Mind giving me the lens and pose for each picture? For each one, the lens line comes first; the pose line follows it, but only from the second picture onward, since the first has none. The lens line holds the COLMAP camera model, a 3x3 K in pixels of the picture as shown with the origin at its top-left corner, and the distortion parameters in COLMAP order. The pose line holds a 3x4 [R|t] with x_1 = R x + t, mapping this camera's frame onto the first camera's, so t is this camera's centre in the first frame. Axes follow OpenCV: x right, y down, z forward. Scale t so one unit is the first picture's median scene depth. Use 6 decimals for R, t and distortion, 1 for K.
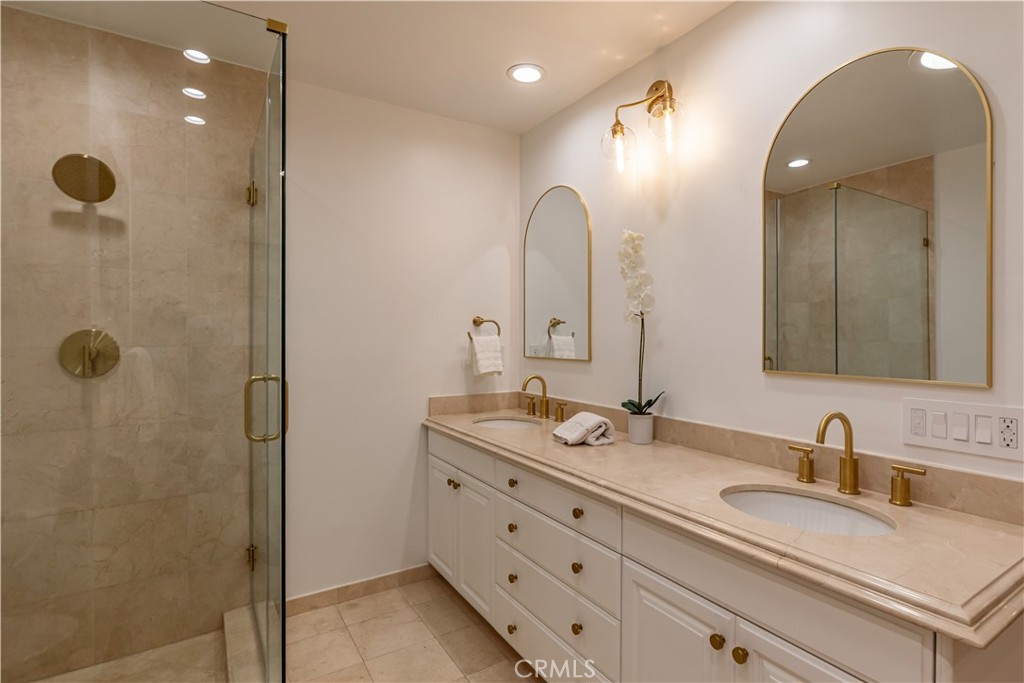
lens RADIAL K [[495.4, 0, 518.3], [0, 495.4, 332.6], [0, 0, 1]] dist [-0.006653, -0.000744]
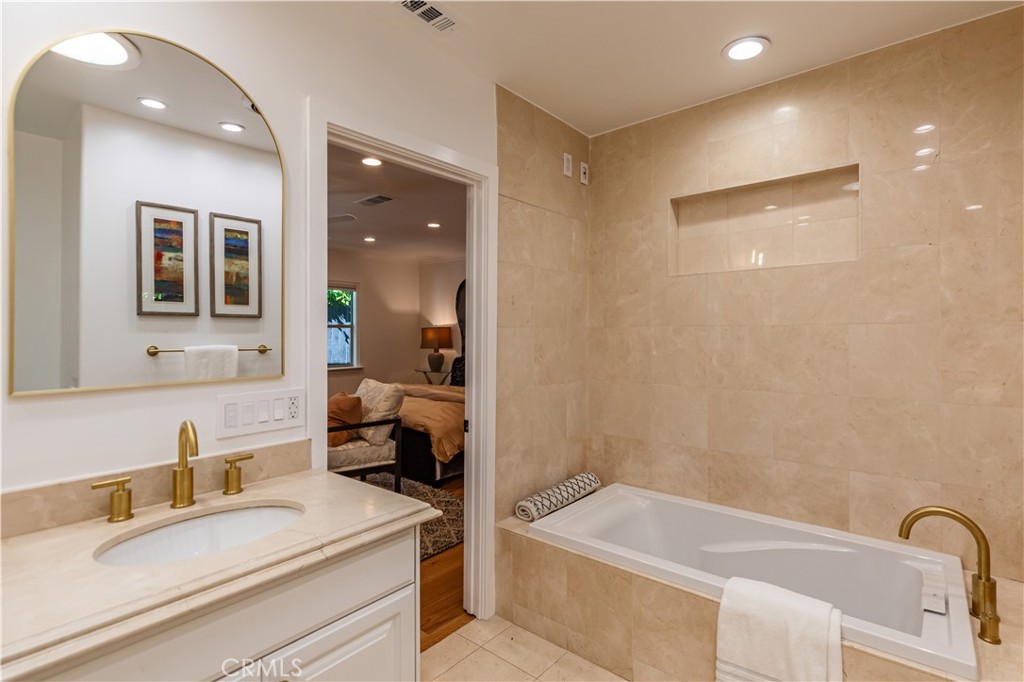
lens RADIAL K [[492.2, 0, 521.3], [0, 492.2, 337.4], [0, 0, 1]] dist [-0.002835, -0.000529]
pose [[-0.309414, -0.004320, 0.950918, -0.458871], [0.013374, 0.999871, 0.008894, 0.002181], [-0.950833, 0.015470, -0.309316, 0.720056]]
